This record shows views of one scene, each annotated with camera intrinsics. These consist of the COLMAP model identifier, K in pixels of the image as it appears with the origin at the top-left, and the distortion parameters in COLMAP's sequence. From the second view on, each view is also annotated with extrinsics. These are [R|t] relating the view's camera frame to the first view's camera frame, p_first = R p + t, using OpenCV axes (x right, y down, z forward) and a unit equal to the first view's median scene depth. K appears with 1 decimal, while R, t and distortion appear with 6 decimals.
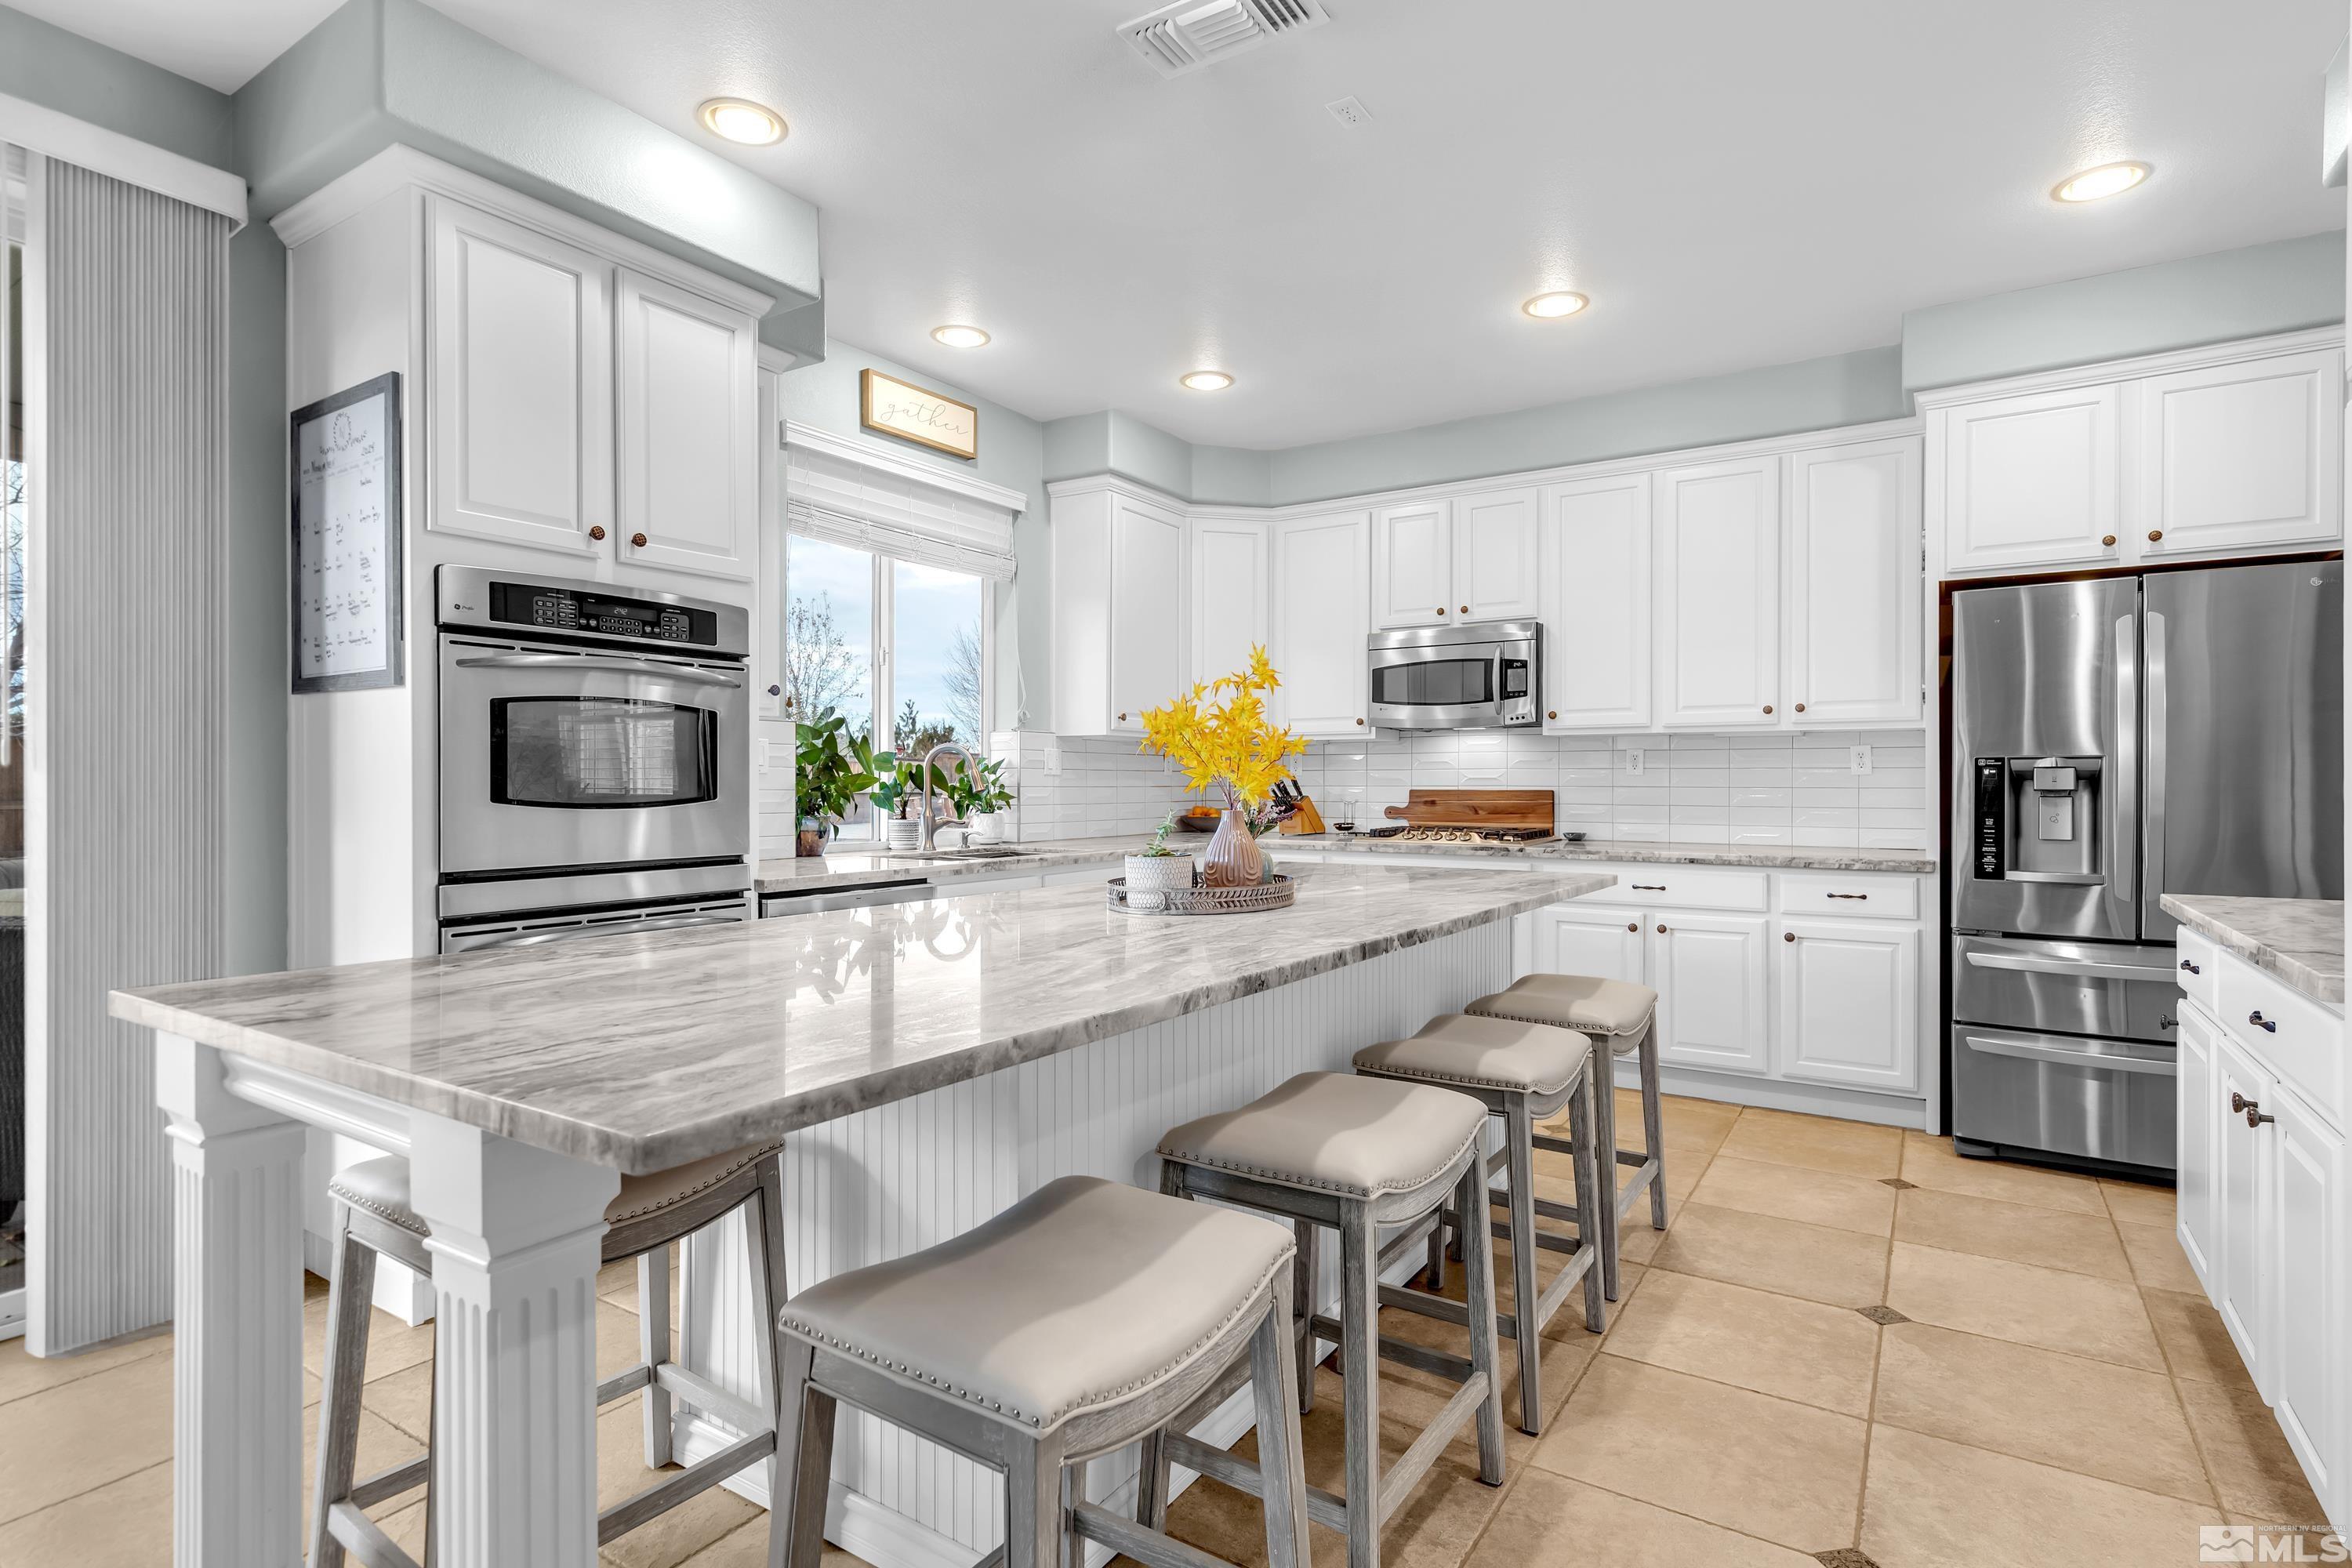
lens RADIAL K [[1203.2, 0, 1187.0], [0, 1203.2, 783.0], [0, 0, 1]] dist [0.009969, -0.002183]
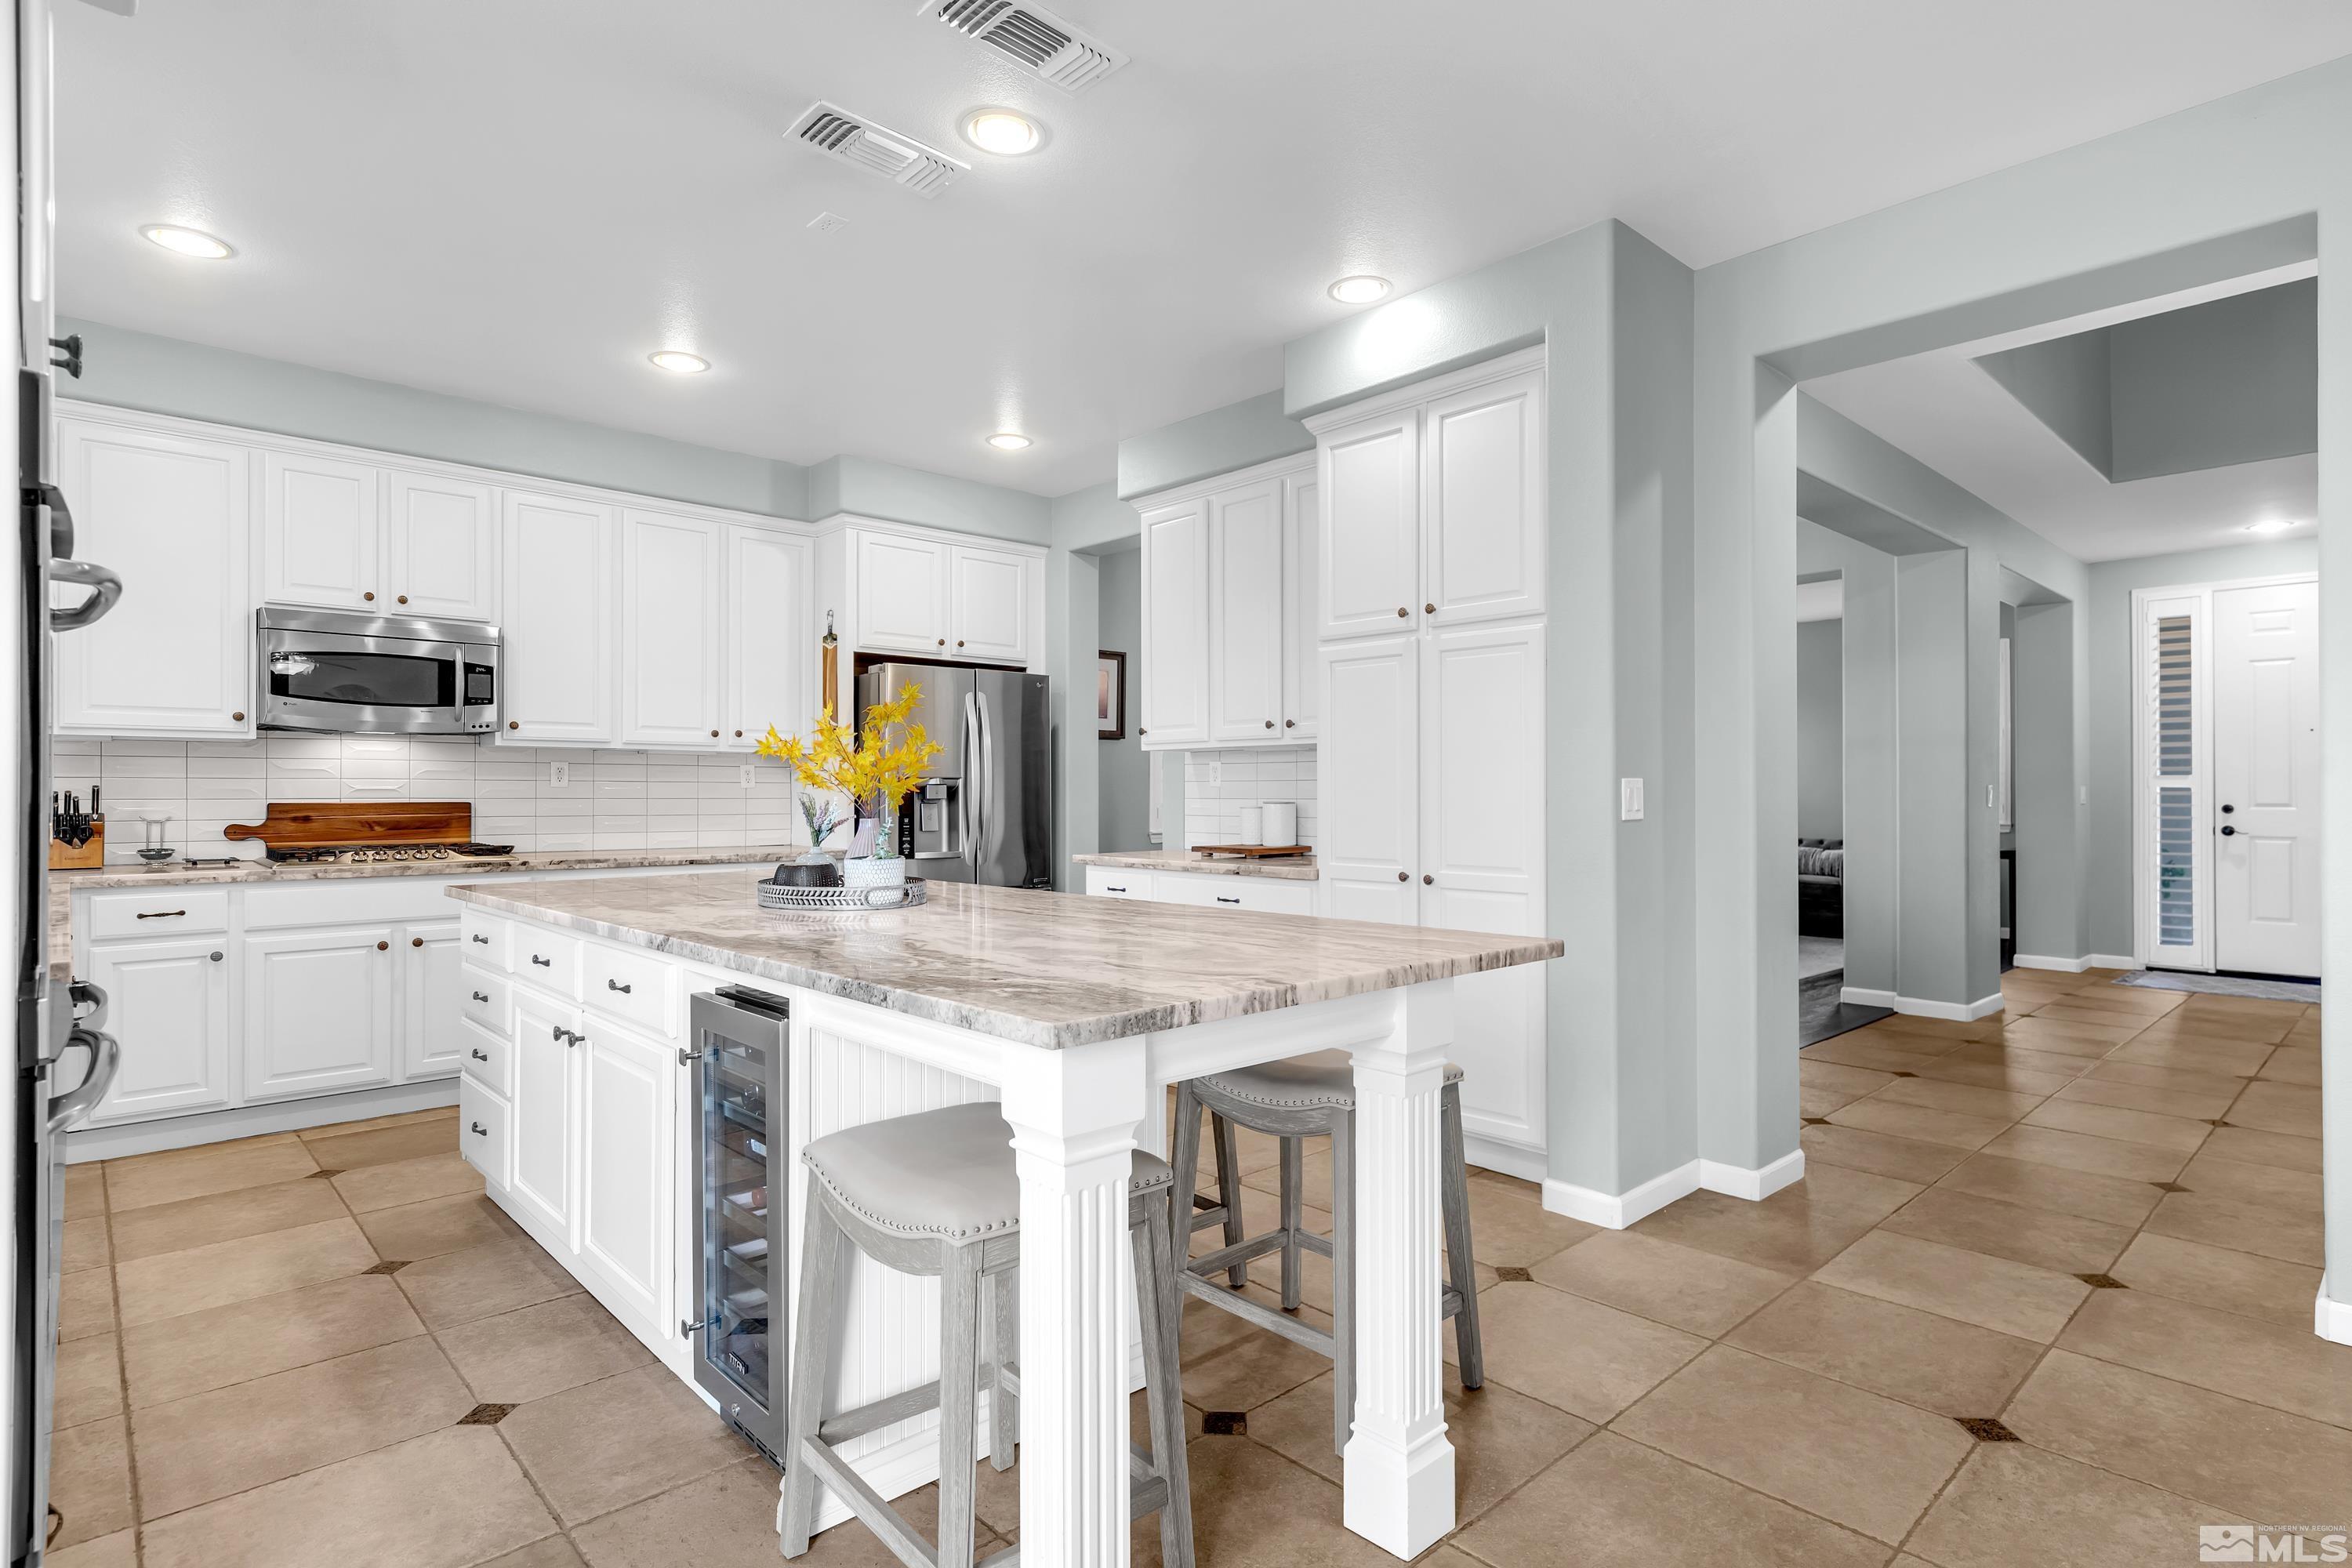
lens RADIAL K [[1203.2, 0, 1194.0], [0, 1203.2, 791.7], [0, 0, 1]] dist [0.009969, -0.002183]
pose [[0.226145, 0.003304, 0.974088, -0.529819], [0.001485, 0.999992, -0.003737, 0.002127], [-0.974093, 0.002291, 0.226138, 0.239897]]
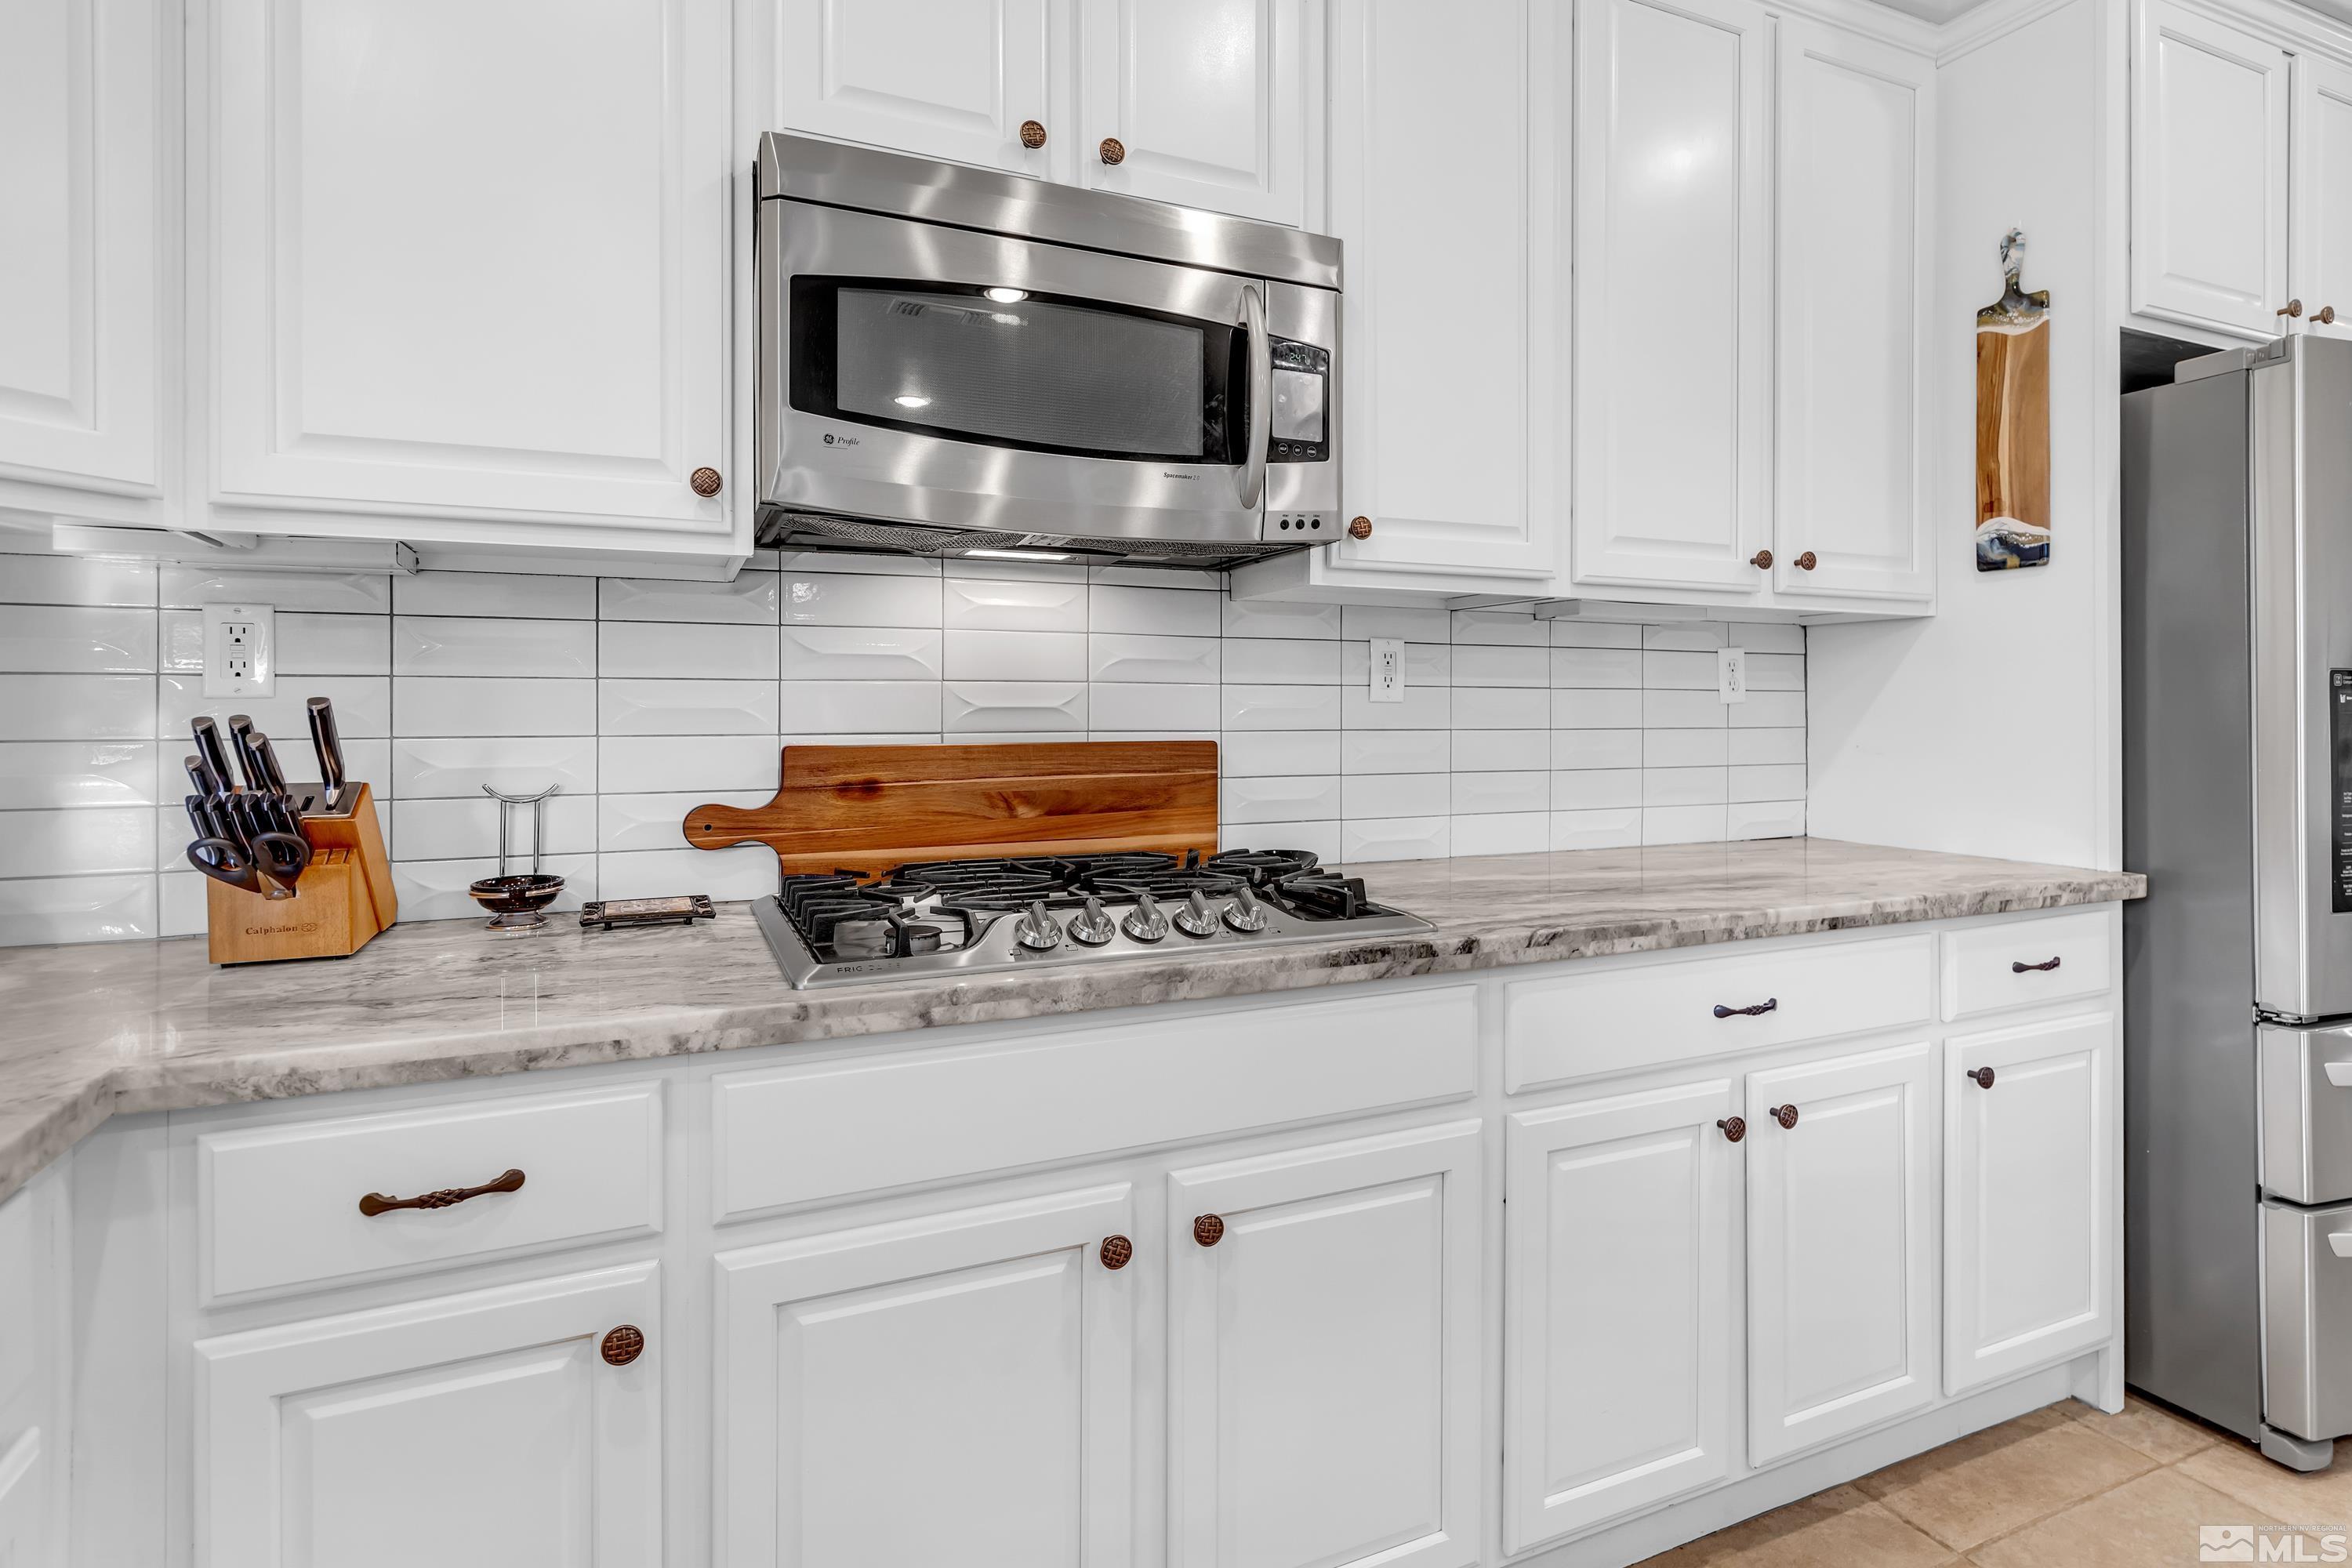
lens RADIAL K [[1203.2, 0, 1191.6], [0, 1203.2, 710.5], [0, 0, 1]] dist [0.009969, -0.002183]
pose [[0.524014, -0.000077, 0.851710, -0.017724], [0.000846, 1.000000, -0.000431, -0.003329], [-0.851709, 0.000946, 0.524014, 0.863019]]
